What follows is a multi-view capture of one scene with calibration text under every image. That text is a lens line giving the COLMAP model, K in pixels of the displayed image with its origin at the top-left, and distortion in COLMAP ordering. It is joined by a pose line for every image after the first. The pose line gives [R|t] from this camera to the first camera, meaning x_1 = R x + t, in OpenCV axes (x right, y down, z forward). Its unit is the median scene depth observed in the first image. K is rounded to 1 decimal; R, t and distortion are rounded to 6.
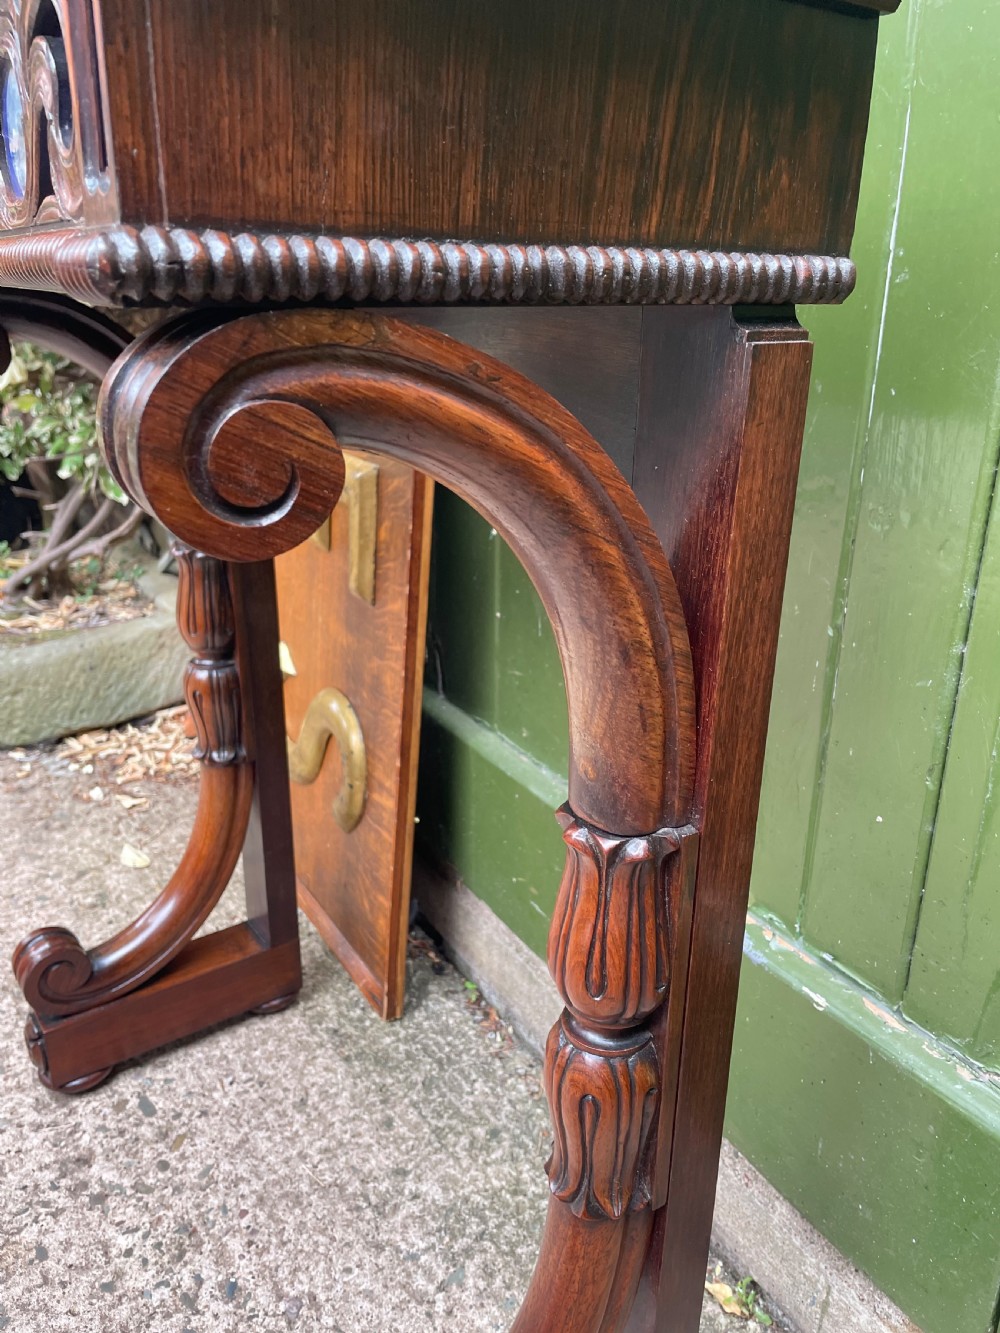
lens RADIAL K [[1043.8, 0, 494.7], [0, 1043.8, 656.7], [0, 0, 1]] dist [0.057335, -0.100557]
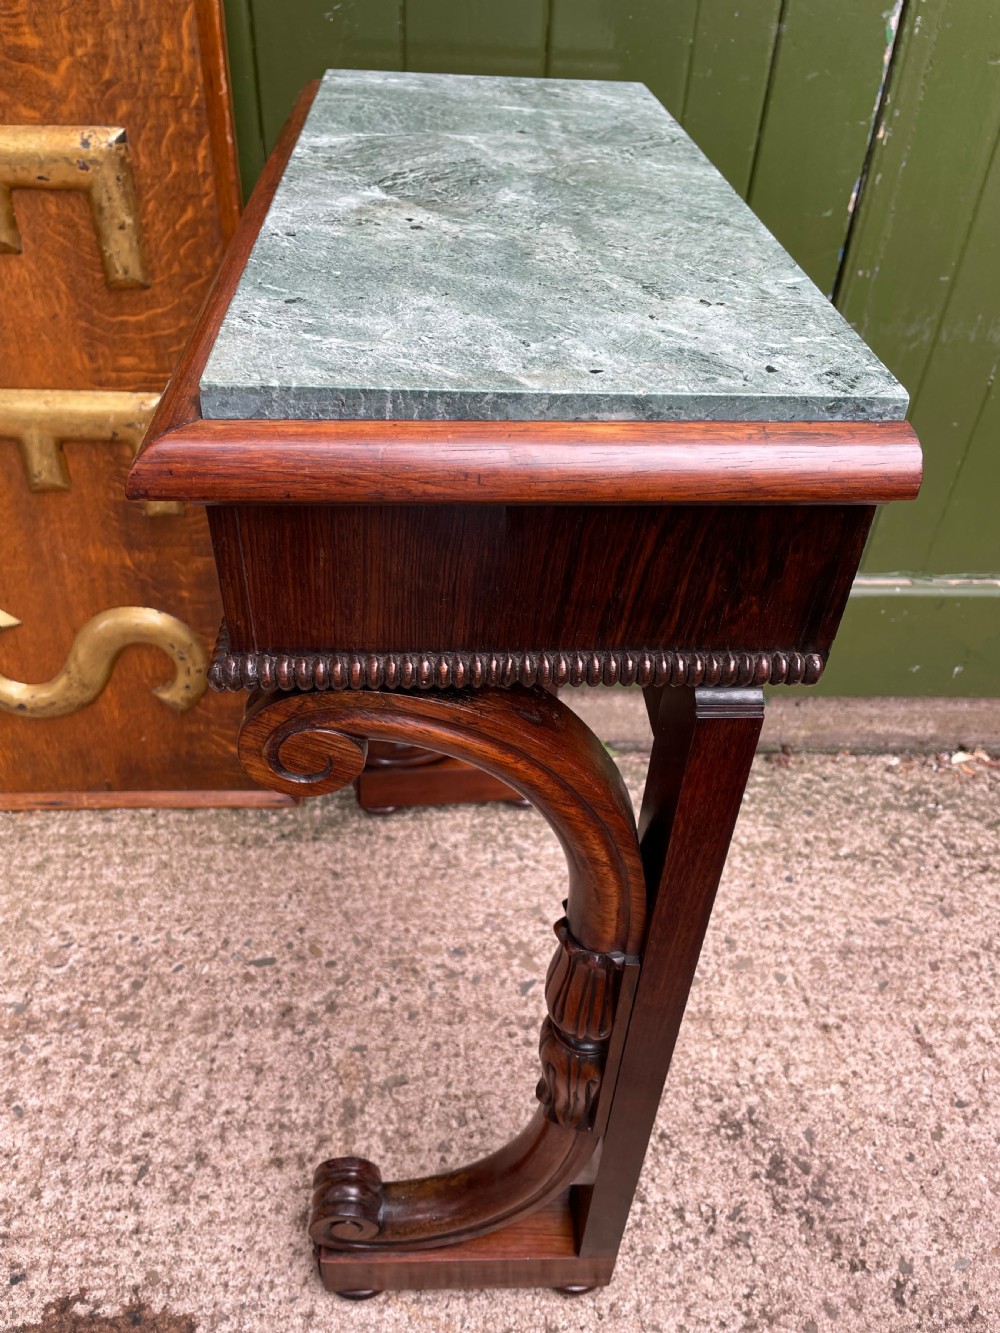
lens RADIAL K [[1039.1, 0, 502.5], [0, 1039.1, 670.5], [0, 0, 1]] dist [0.083629, -0.134718]
pose [[0.474566, -0.543883, 0.692083, -0.966793], [0.267113, 0.838169, 0.475525, -0.418913], [-0.838712, -0.040804, 0.543044, 0.115190]]
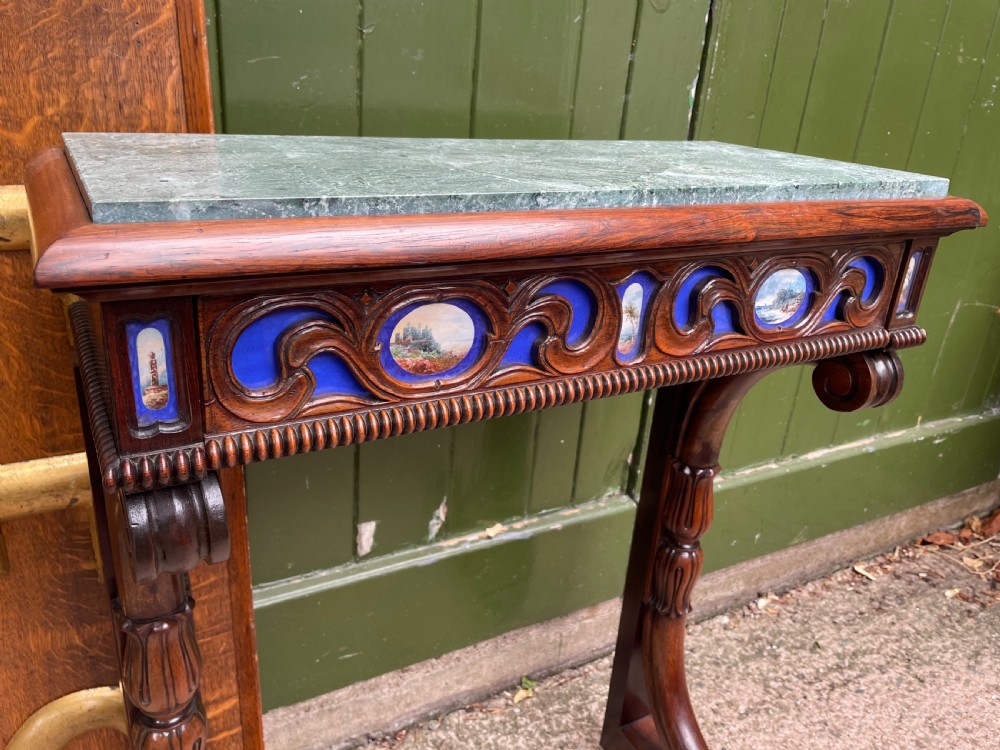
lens RADIAL K [[775.7, 0, 504.7], [0, 775.7, 361.8], [0, 0, 1]] dist [0.079927, -0.118935]
pose [[0.026877, -0.375759, 0.926328, -0.872222], [0.271892, 0.894475, 0.354949, -0.486627], [-0.961952, 0.242321, 0.126206, 0.608912]]
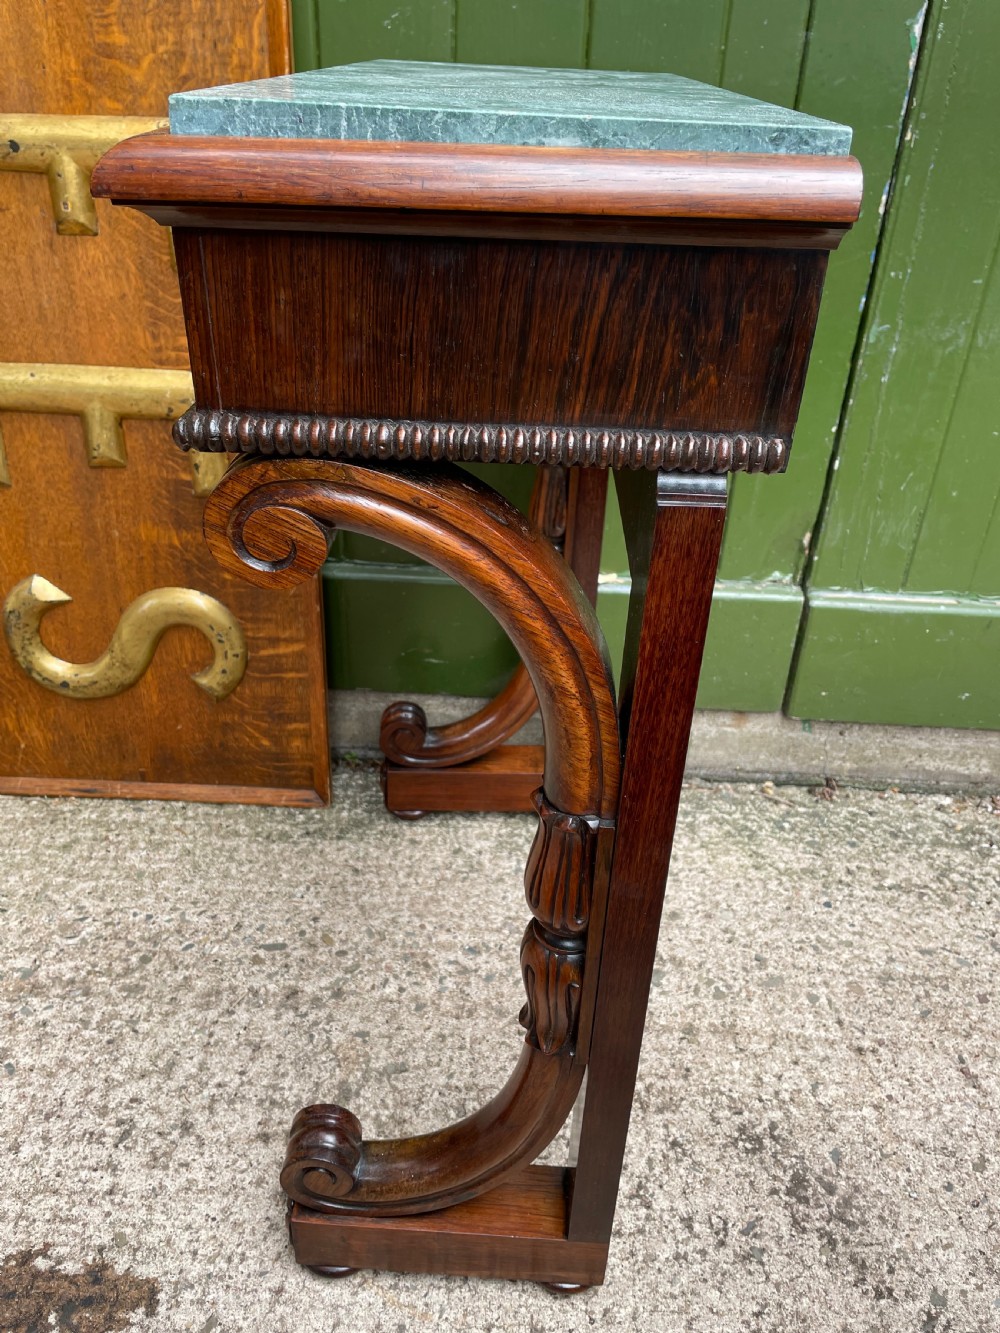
lens RADIAL K [[1039.1, 0, 505.6], [0, 1039.1, 664.3], [0, 0, 1]] dist [0.083629, -0.134718]
pose [[0.546974, -0.425236, 0.721106, -1.024662], [0.258483, 0.905081, 0.337662, -0.232254], [-0.796245, 0.001701, 0.604972, 0.058592]]
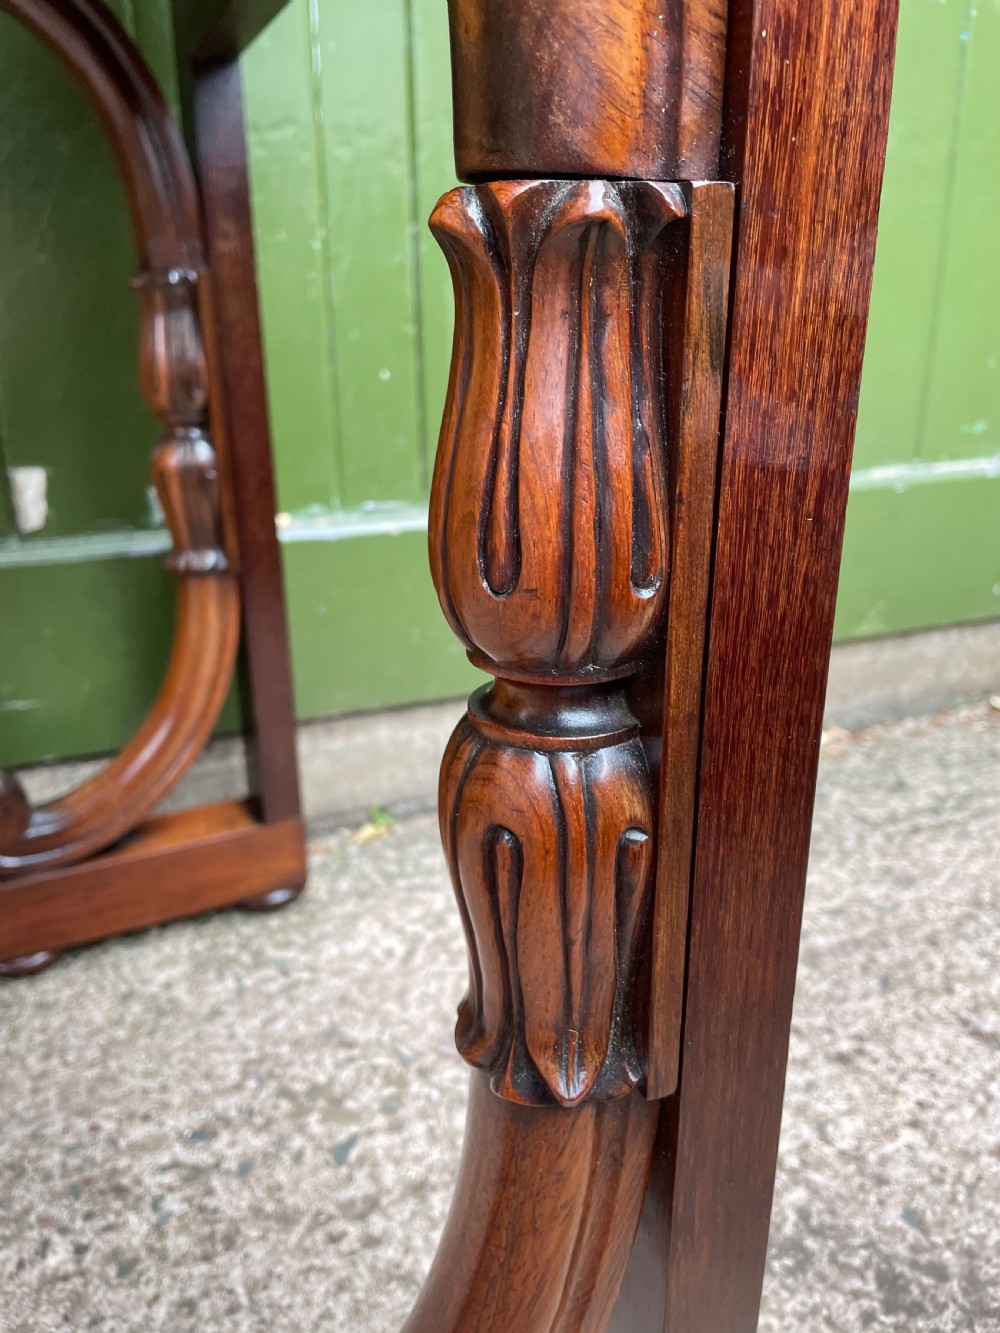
lens RADIAL K [[1039.1, 0, 499.6], [0, 1039.1, 680.8], [0, 0, 1]] dist [0.083629, -0.134718]
pose [[0.138727, -0.343321, 0.928916, -0.782234], [0.358122, 0.891900, 0.276157, 0.132741], [-0.923311, 0.294355, 0.246682, 0.438320]]
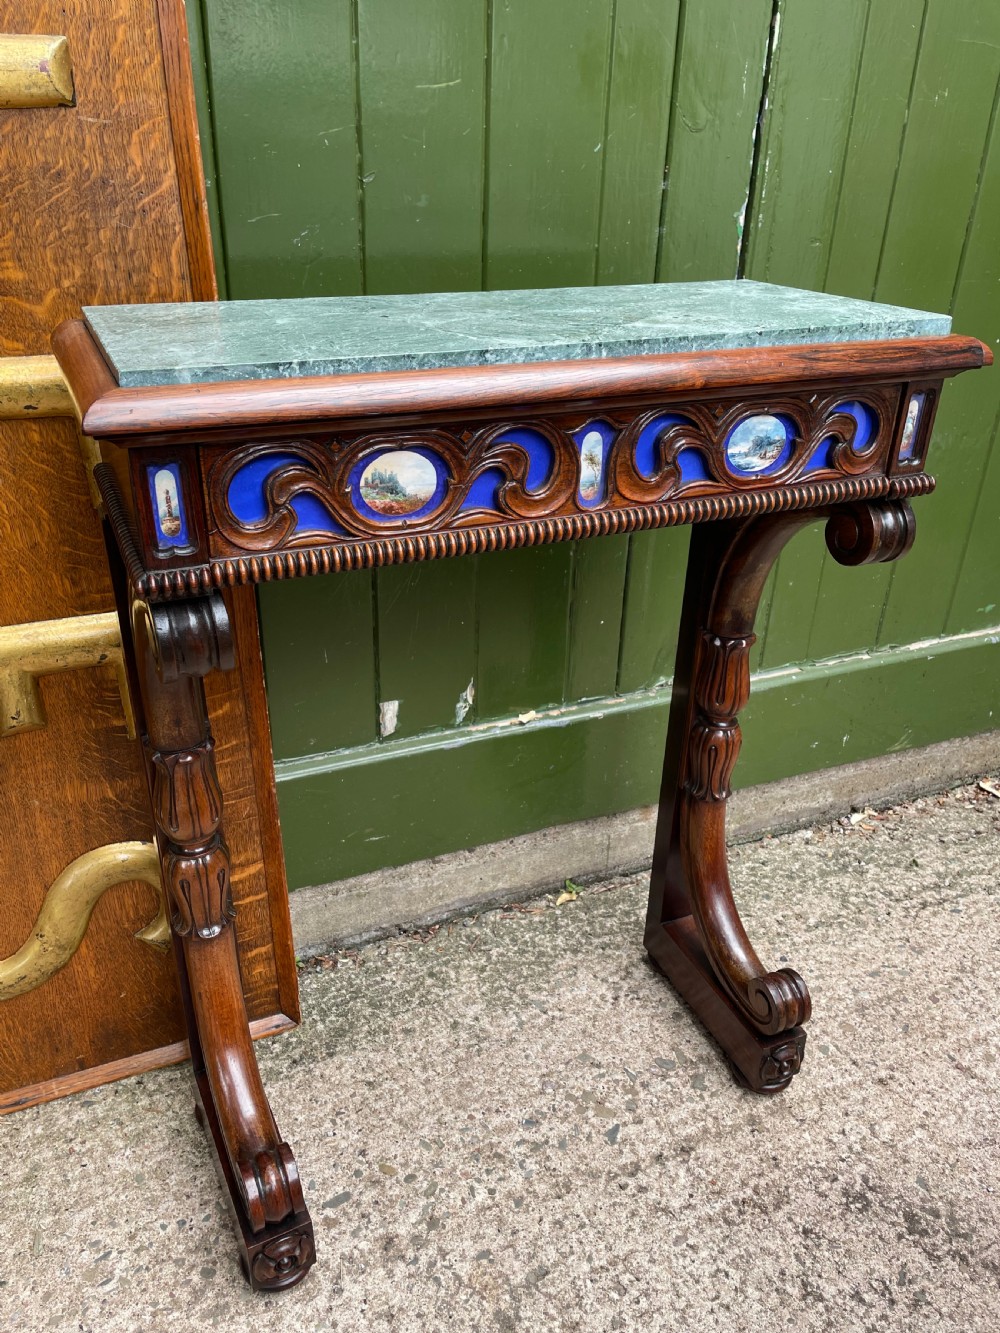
lens RADIAL K [[1034.1, 0, 501.7], [0, 1034.1, 658.2], [0, 0, 1]] dist [0.079927, -0.118935]
pose [[0.130803, -0.453104, 0.881809, -1.145472], [0.319810, 0.861187, 0.395069, -0.503303], [-0.938409, 0.230335, 0.257553, 0.465899]]
